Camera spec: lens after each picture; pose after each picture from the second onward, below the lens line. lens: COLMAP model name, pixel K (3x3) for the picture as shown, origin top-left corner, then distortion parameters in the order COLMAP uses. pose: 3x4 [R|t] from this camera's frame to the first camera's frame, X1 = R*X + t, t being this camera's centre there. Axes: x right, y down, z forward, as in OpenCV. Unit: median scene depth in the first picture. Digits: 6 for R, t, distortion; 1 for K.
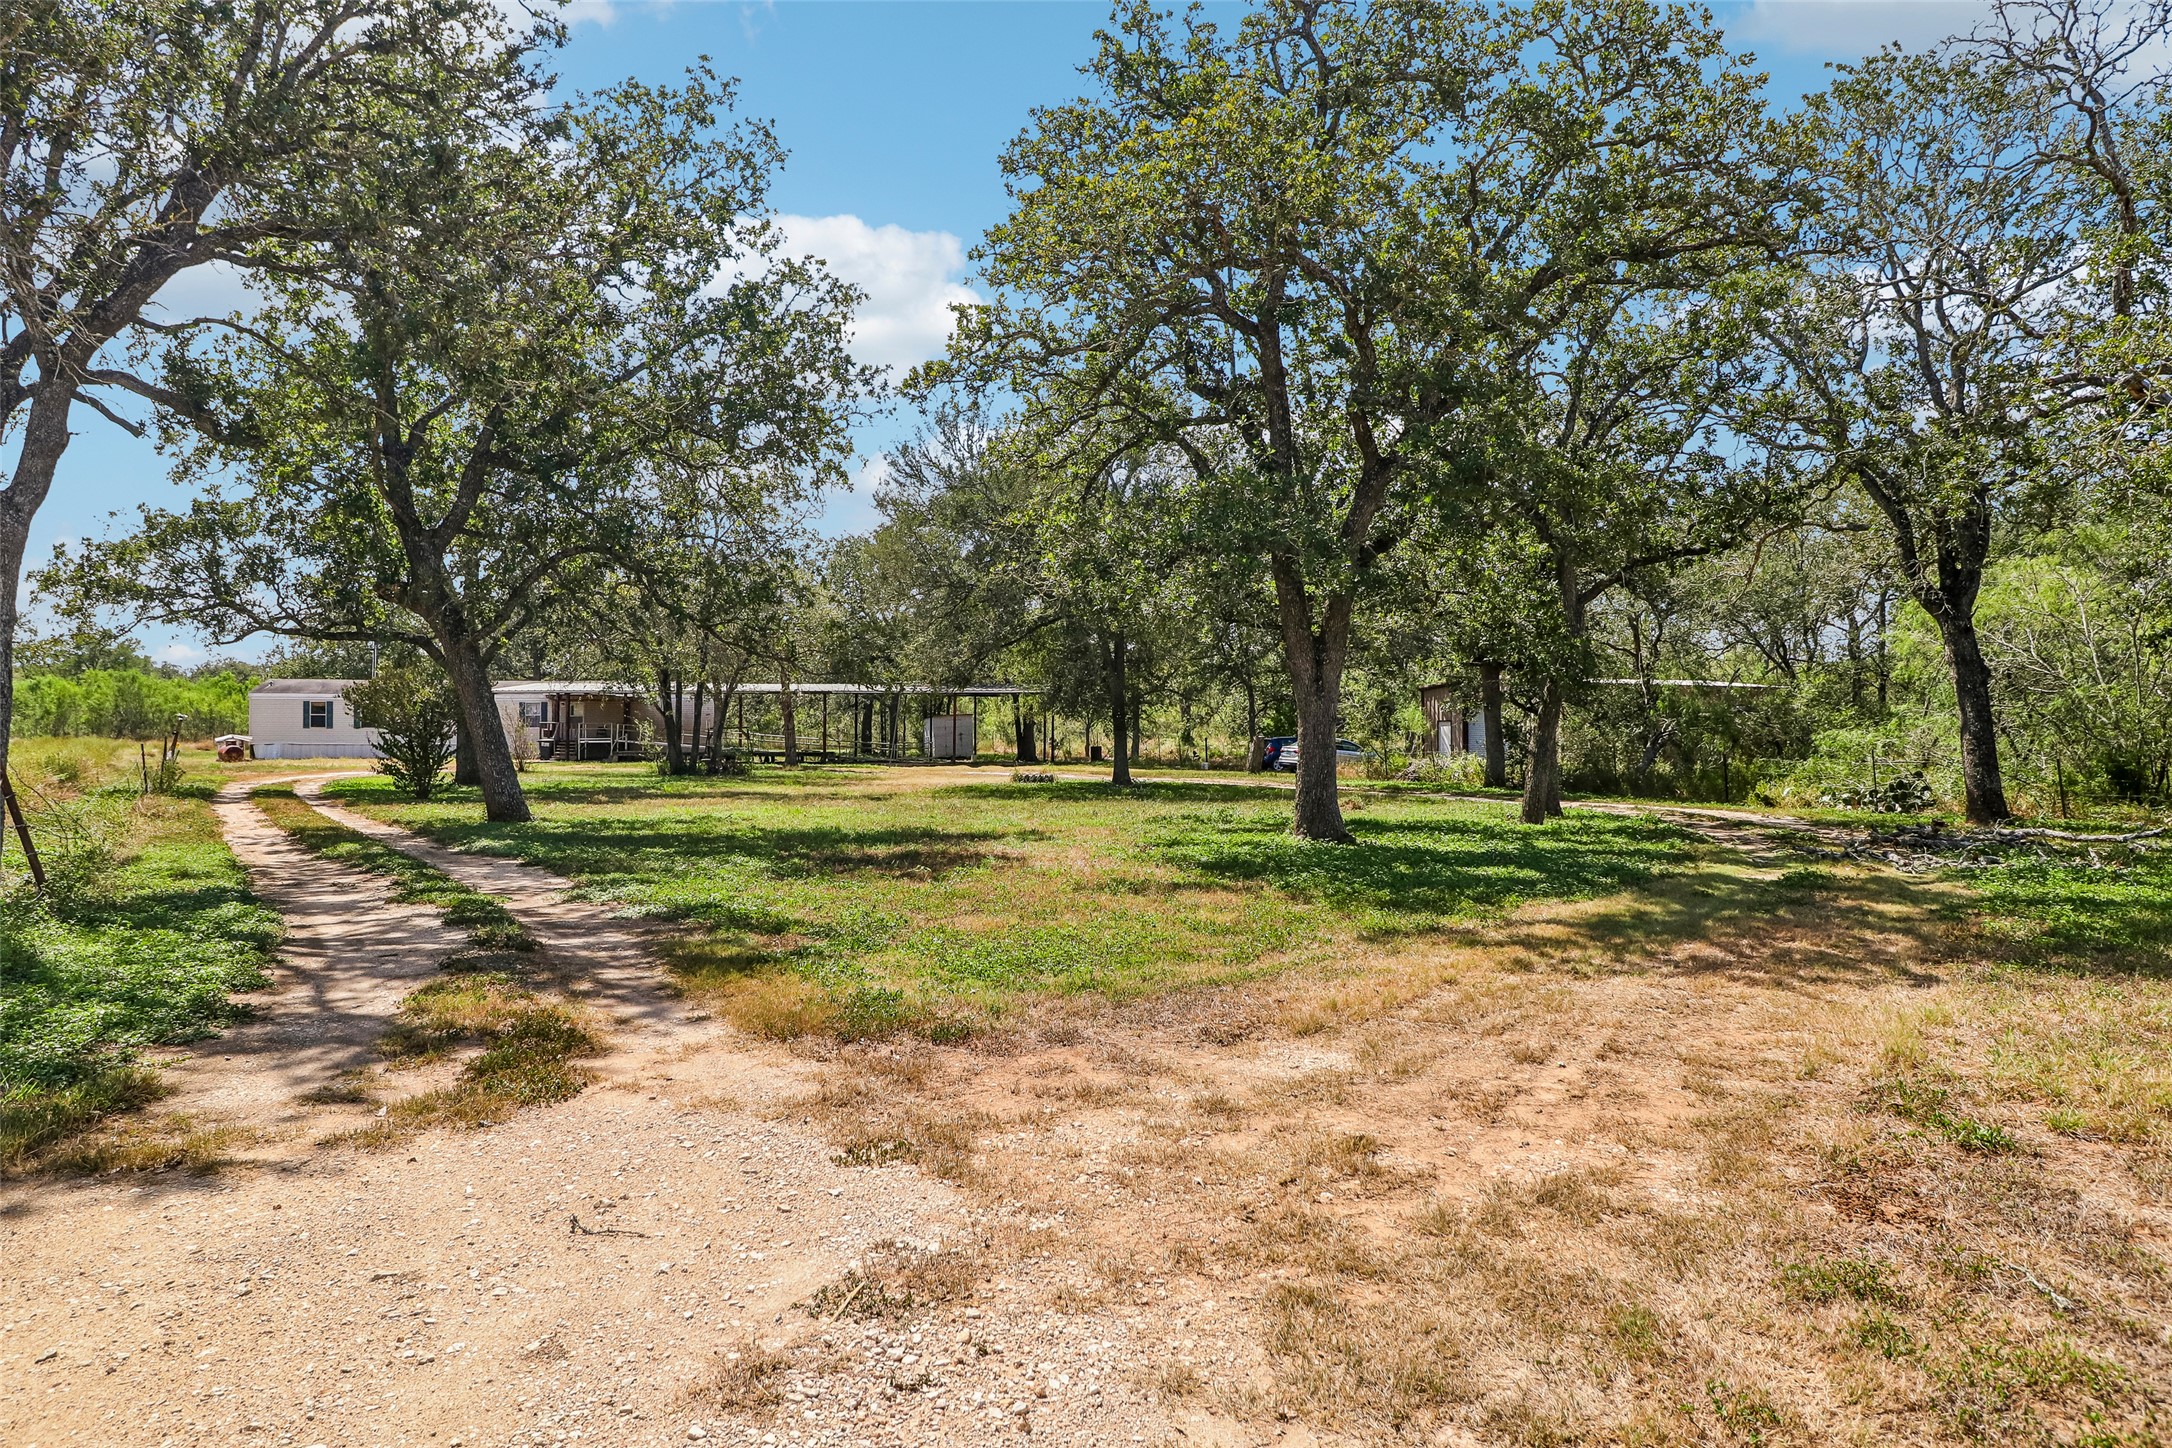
lens RADIAL K [[1323.9, 0, 1086.0], [0, 1323.9, 724.0], [0, 0, 1]] dist [0.000922, 0.000165]
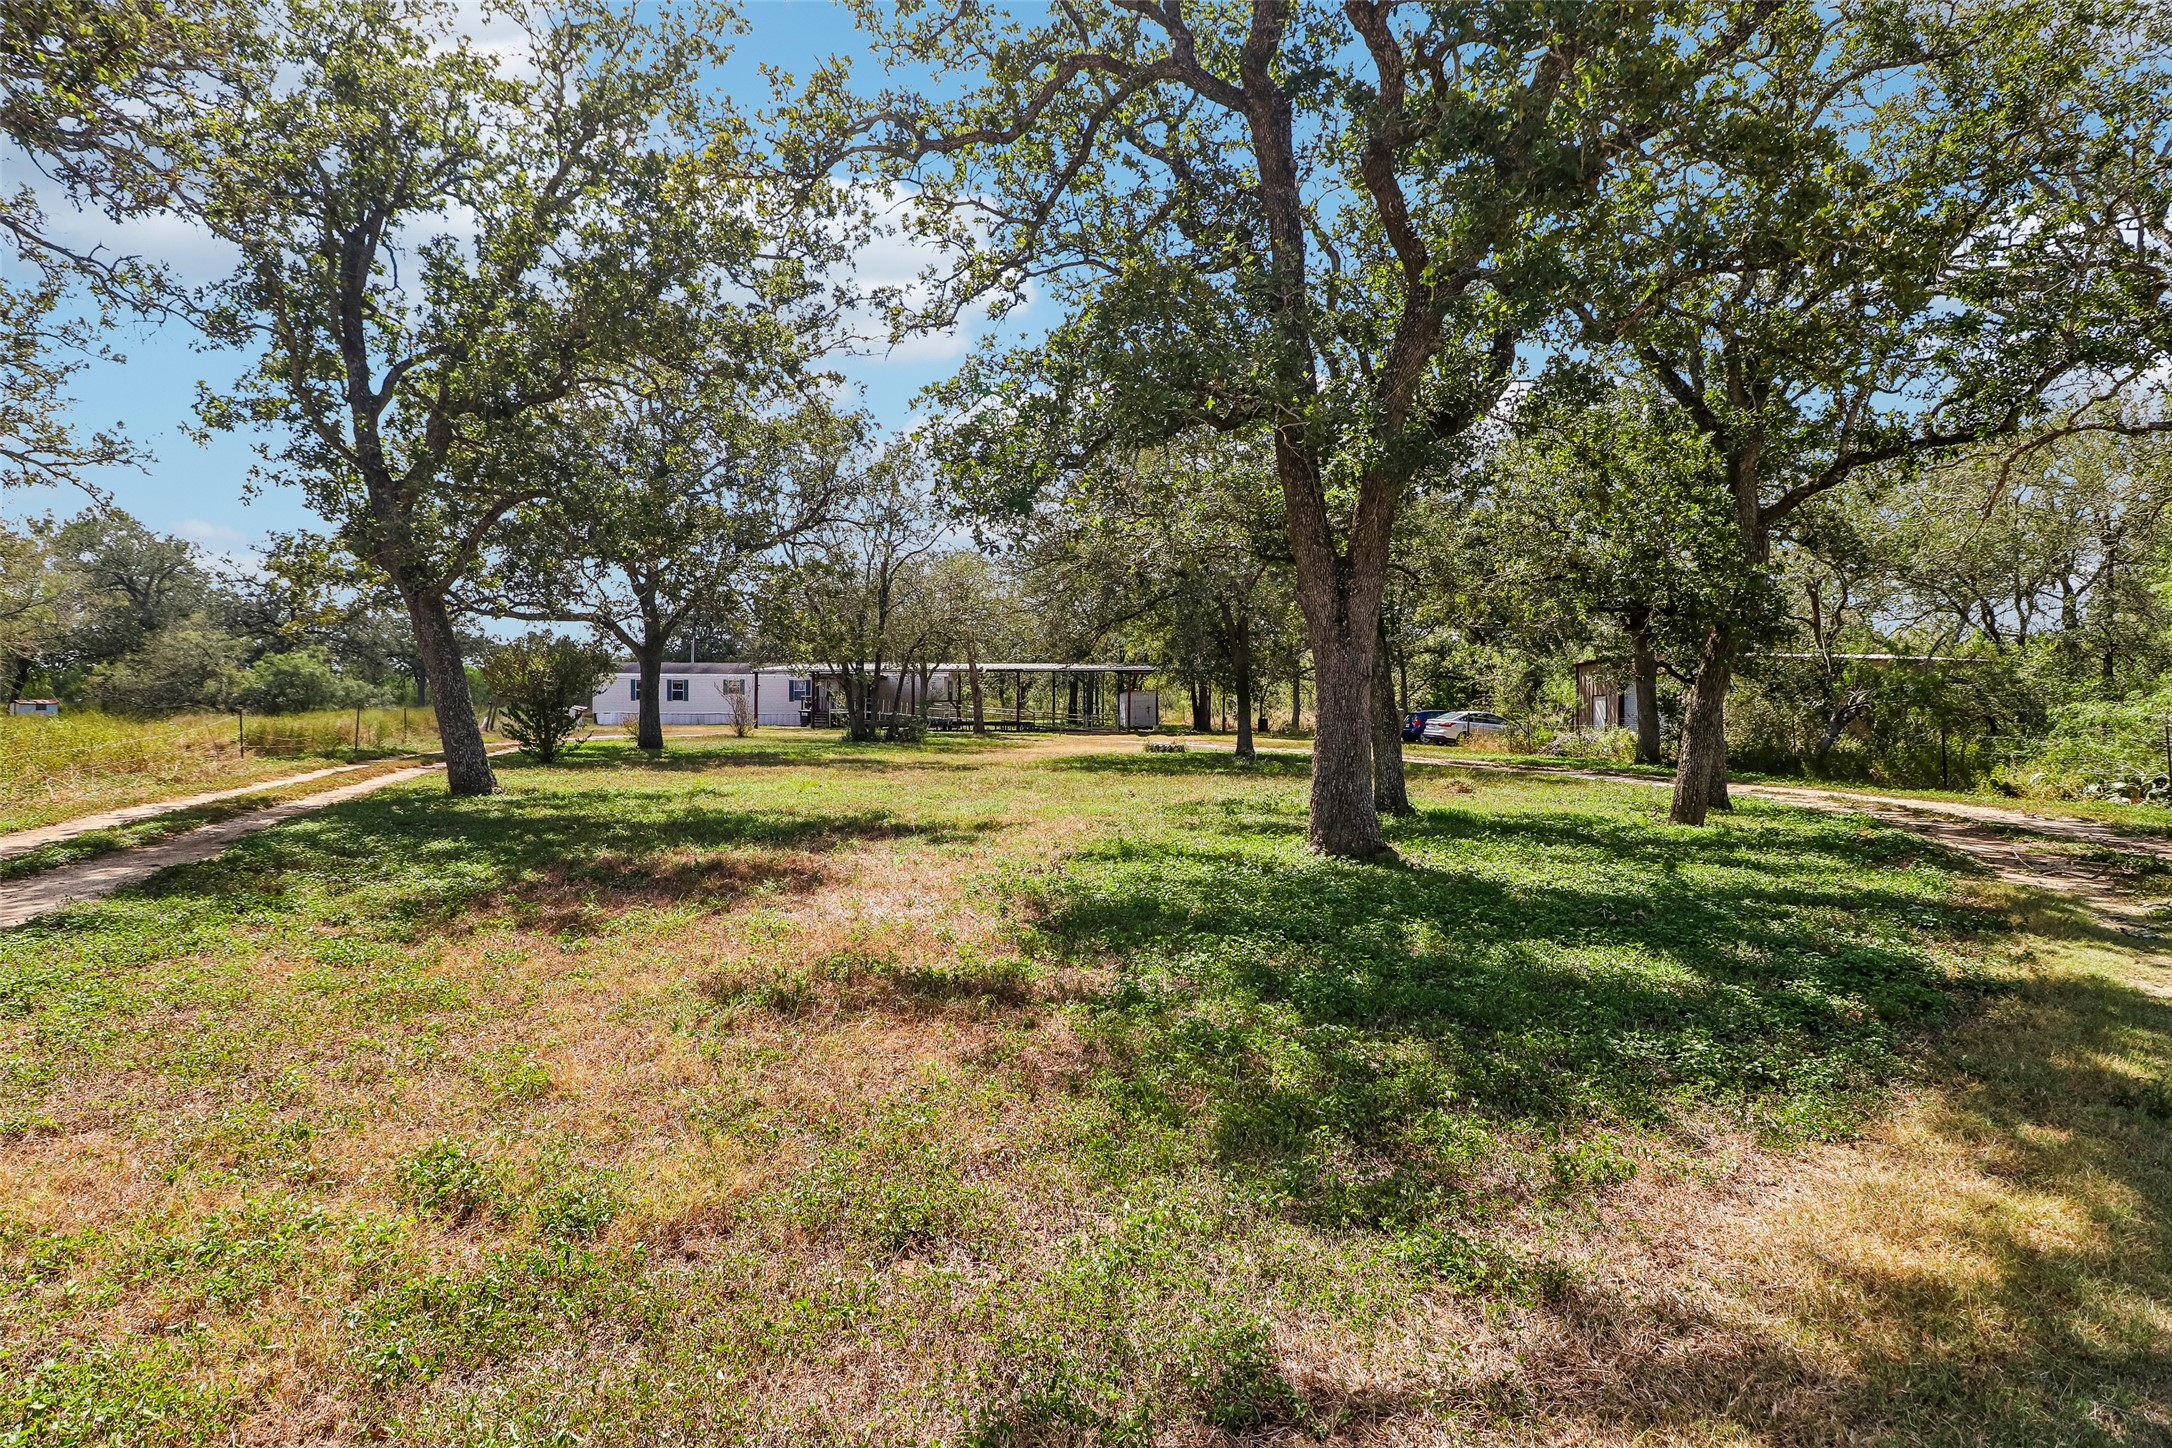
lens RADIAL K [[1023.2, 0, 1086.0], [0, 1023.2, 724.0], [0, 0, 1]] dist [0.000154, -0.013751]
pose [[0.977428, 0.007664, -0.211129, 0.075820], [-0.003073, 0.999752, 0.022061, 0.005041], [0.211246, -0.020914, 0.977209, 0.218787]]
